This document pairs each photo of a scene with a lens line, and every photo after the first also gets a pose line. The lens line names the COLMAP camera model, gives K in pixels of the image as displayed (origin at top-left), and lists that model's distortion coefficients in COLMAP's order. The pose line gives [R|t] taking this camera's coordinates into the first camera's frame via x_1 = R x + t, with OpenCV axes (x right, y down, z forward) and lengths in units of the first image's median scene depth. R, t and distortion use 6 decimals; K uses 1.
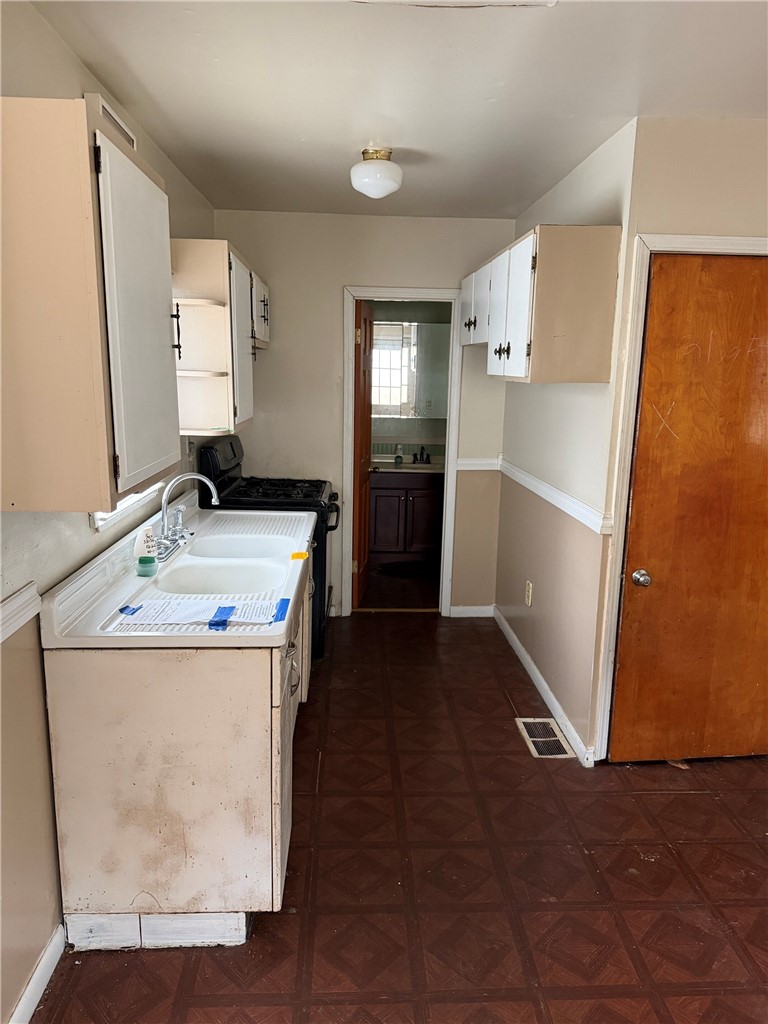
lens RADIAL K [[709.1, 0, 383.7], [0, 709.1, 511.8], [0, 0, 1]] dist [-0.000058, -0.025315]
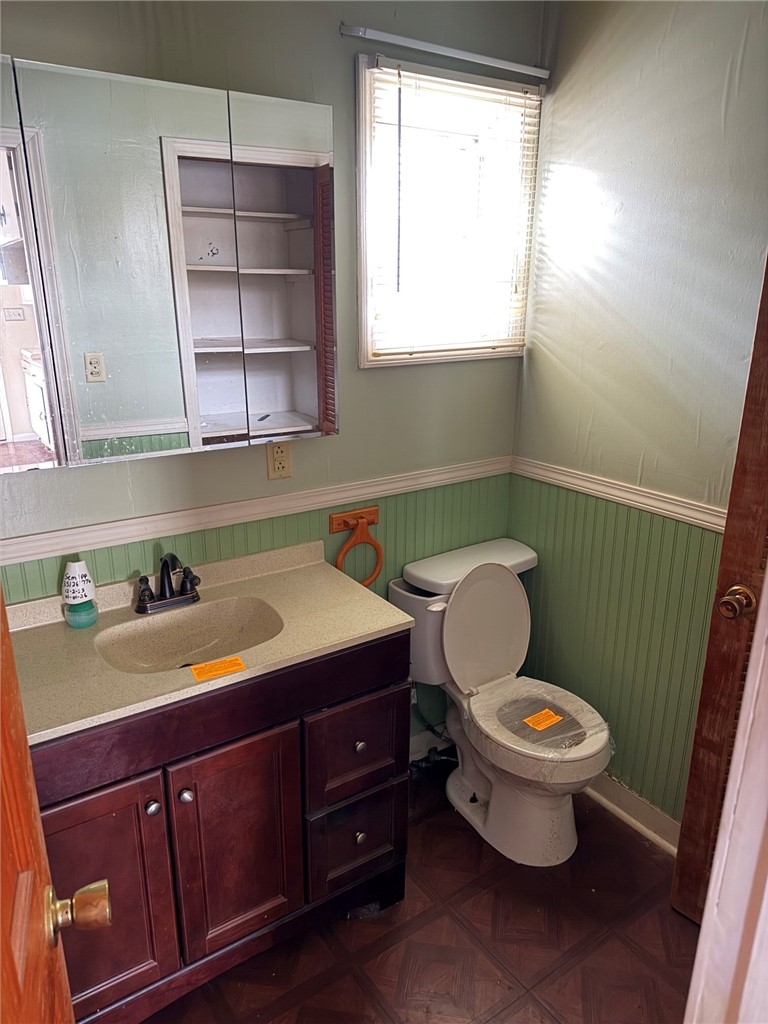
lens RADIAL K [[709.1, 0, 383.3], [0, 709.1, 513.2], [0, 0, 1]] dist [-0.000058, -0.025315]
pose [[0.865105, -0.166585, 0.473121, -0.000624], [0.118003, 0.984358, 0.130821, -0.132848], [-0.487513, -0.057345, 0.871231, 0.709401]]
